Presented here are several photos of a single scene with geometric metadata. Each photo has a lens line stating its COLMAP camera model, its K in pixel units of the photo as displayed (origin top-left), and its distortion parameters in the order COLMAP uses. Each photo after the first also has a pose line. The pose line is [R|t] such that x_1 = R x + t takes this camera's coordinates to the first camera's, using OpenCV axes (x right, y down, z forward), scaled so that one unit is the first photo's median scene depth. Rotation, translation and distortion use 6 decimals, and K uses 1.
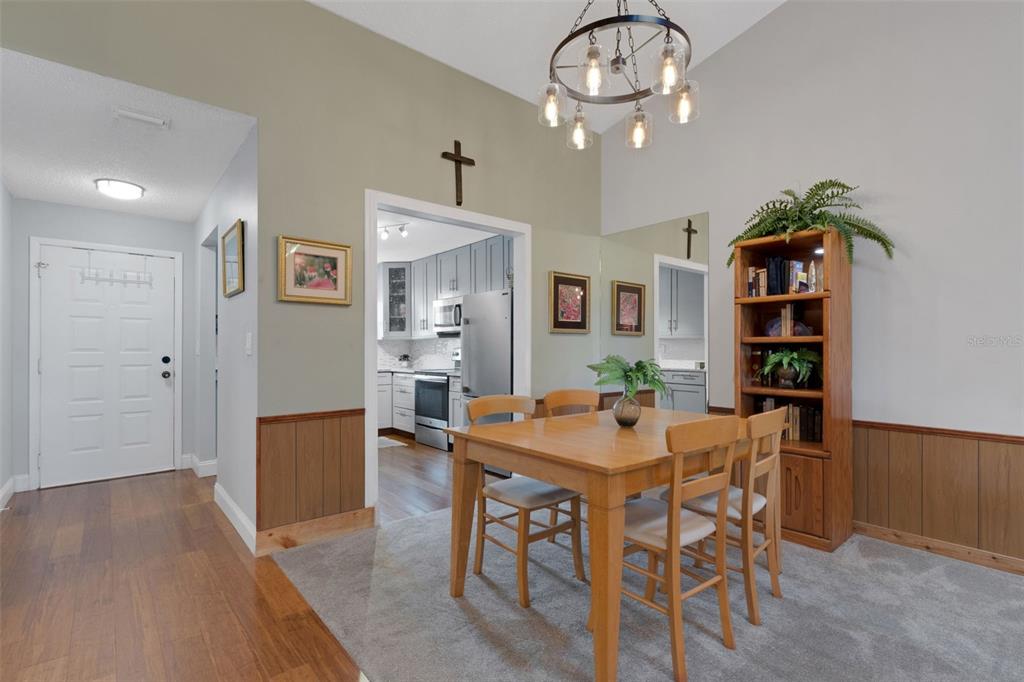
lens RADIAL K [[476.9, 0, 551.2], [0, 476.9, 350.2], [0, 0, 1]] dist [0.009027, -0.001296]
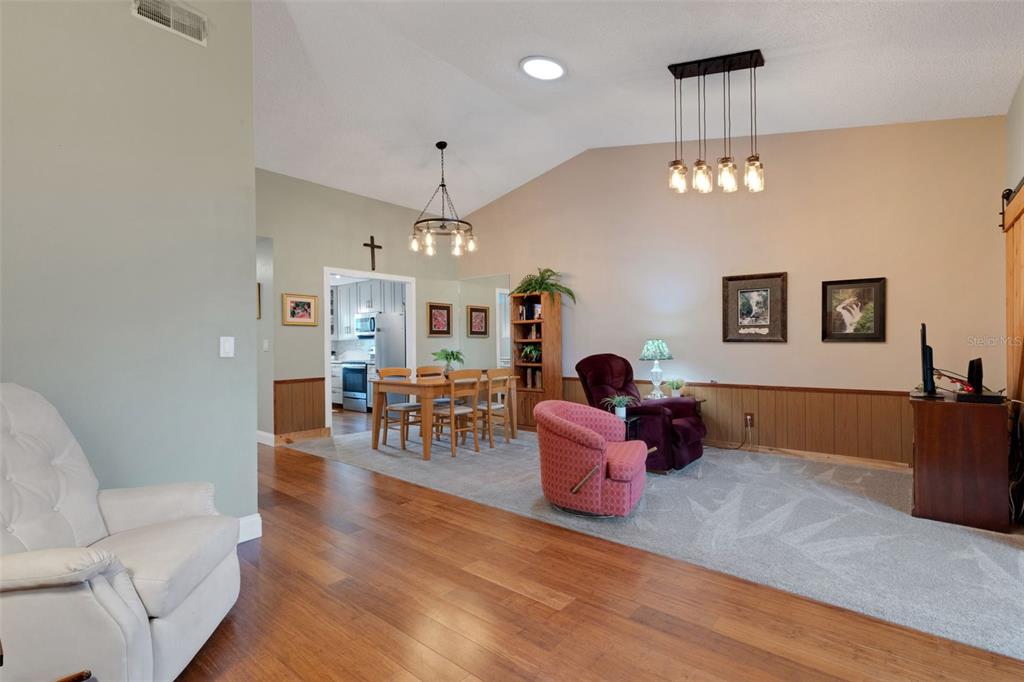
lens RADIAL K [[476.9, 0, 544.4], [0, 476.9, 341.3], [0, 0, 1]] dist [0.009027, -0.001296]
pose [[0.987791, -0.010617, 0.155425, 0.178064], [0.011981, 0.999897, -0.007840, -0.001095], [-0.155325, 0.009607, 0.987817, -0.966814]]
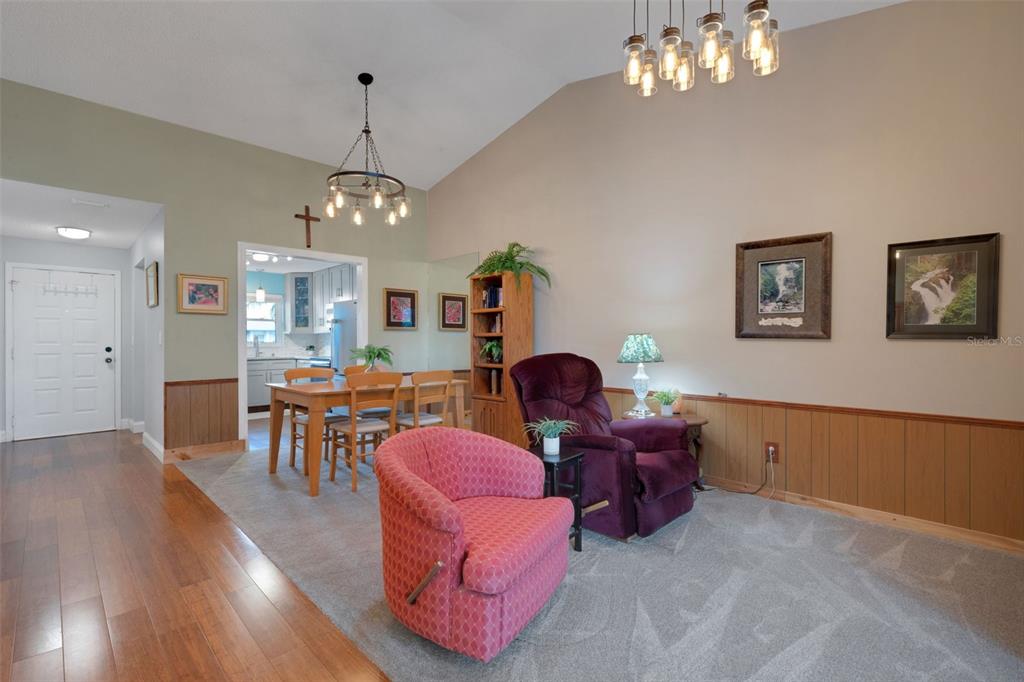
lens RADIAL K [[476.9, 0, 549.9], [0, 476.9, 342.6], [0, 0, 1]] dist [0.009027, -0.001296]
pose [[0.998079, -0.003712, 0.061846, 0.491289], [0.003577, 0.999991, 0.002297, 0.002105], [-0.061854, -0.002071, 0.998083, -0.592851]]
